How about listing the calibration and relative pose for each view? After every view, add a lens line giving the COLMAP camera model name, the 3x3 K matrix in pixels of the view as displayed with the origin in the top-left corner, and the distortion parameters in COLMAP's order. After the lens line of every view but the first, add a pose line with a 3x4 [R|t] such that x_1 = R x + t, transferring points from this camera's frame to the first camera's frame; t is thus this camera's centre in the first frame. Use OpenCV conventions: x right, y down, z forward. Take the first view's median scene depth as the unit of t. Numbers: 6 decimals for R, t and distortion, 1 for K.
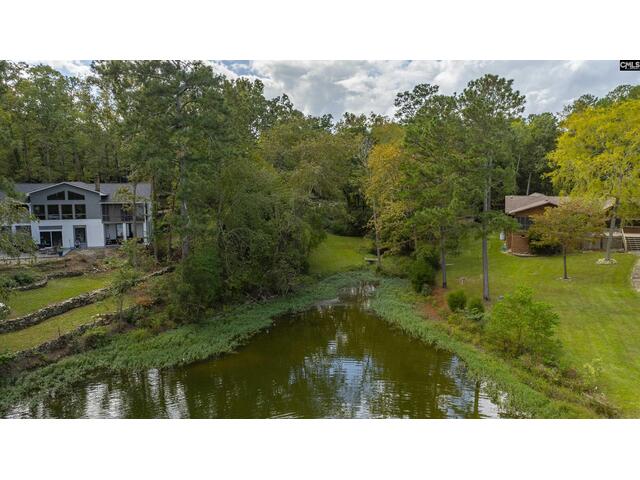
lens RADIAL K [[449.0, 0, 319.6], [0, 449.0, 241.2], [0, 0, 1]] dist [-0.000438, -0.000049]
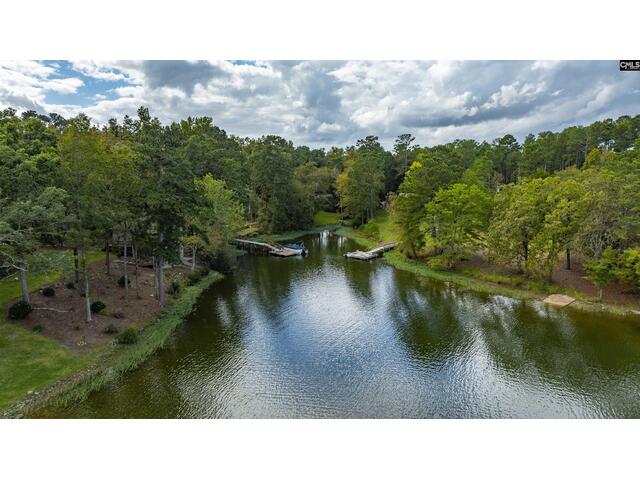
lens RADIAL K [[449.0, 0, 320.4], [0, 449.0, 238.7], [0, 0, 1]] dist [-0.000438, -0.000049]
pose [[0.999776, 0.002494, 0.021038, -0.033225], [-0.002851, 0.999852, 0.016952, 0.093995], [-0.020993, -0.017008, 0.999635, -1.301545]]
